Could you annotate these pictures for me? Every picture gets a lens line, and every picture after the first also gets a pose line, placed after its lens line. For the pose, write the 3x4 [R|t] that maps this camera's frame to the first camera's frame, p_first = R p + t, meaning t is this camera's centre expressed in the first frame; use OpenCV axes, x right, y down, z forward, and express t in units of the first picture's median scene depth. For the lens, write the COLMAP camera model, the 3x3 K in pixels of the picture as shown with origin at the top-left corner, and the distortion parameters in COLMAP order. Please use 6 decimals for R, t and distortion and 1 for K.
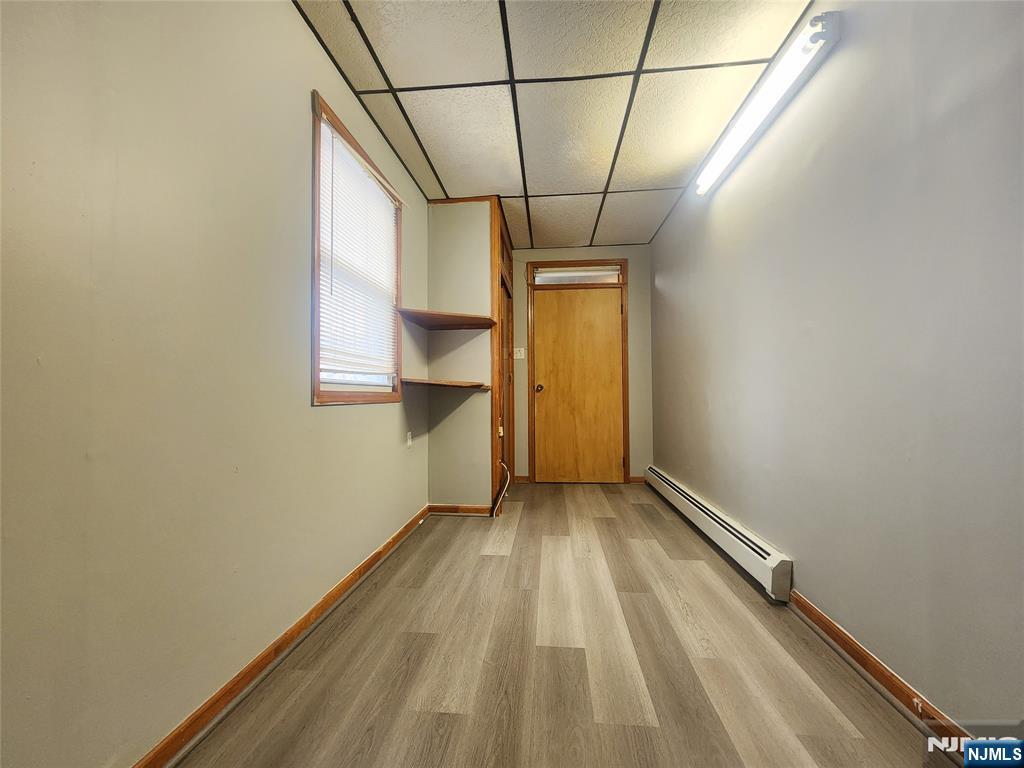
lens RADIAL K [[420.4, 0, 514.6], [0, 420.4, 384.0], [0, 0, 1]] dist [-0.001529, 0.000862]
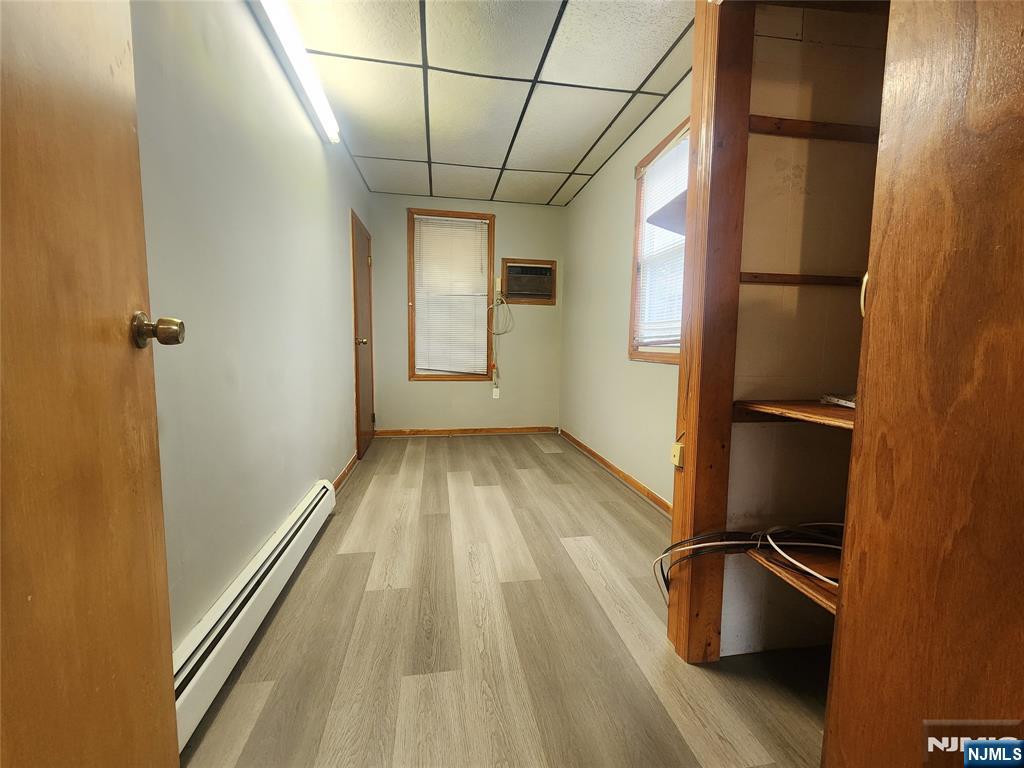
lens RADIAL K [[420.4, 0, 507.3], [0, 420.4, 383.8], [0, 0, 1]] dist [-0.001529, 0.000862]
pose [[-0.968087, 0.018599, -0.249925, 0.280101], [0.000351, 0.997342, 0.072864, 0.015129], [0.250615, 0.070451, -0.965520, 1.628217]]
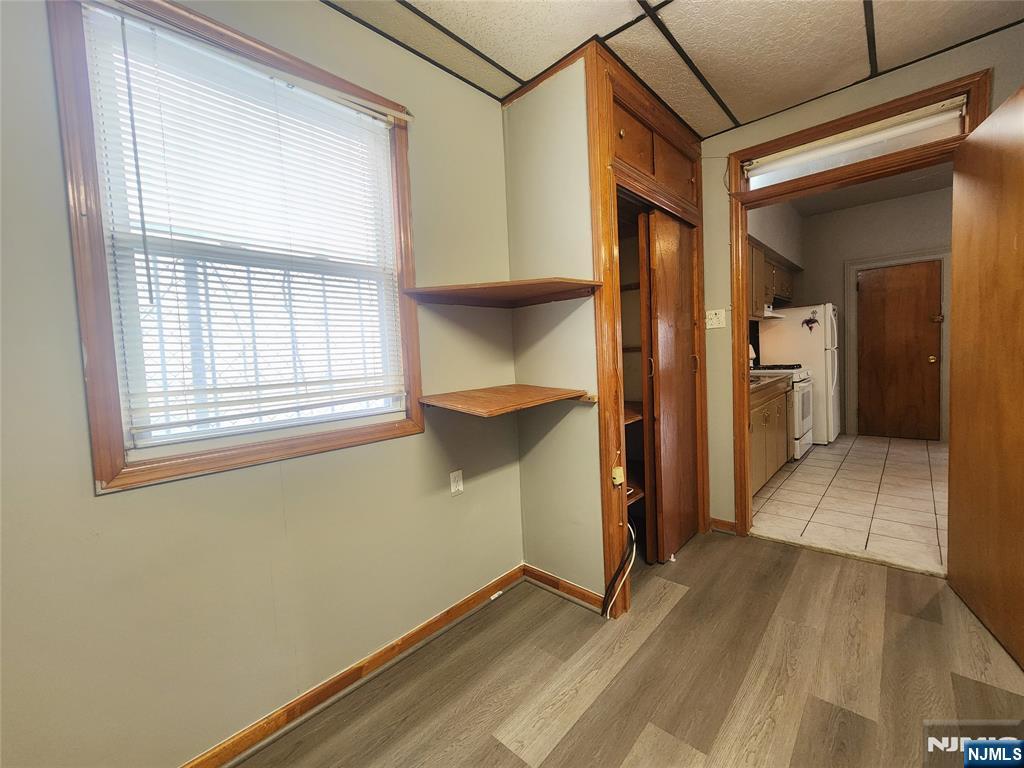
lens RADIAL K [[420.4, 0, 514.6], [0, 420.4, 382.1], [0, 0, 1]] dist [-0.001529, 0.000862]
pose [[0.793241, 0.005981, -0.608878, 0.243160], [0.057475, 0.994752, 0.084650, -0.083532], [0.606189, -0.102143, 0.788735, 0.575375]]
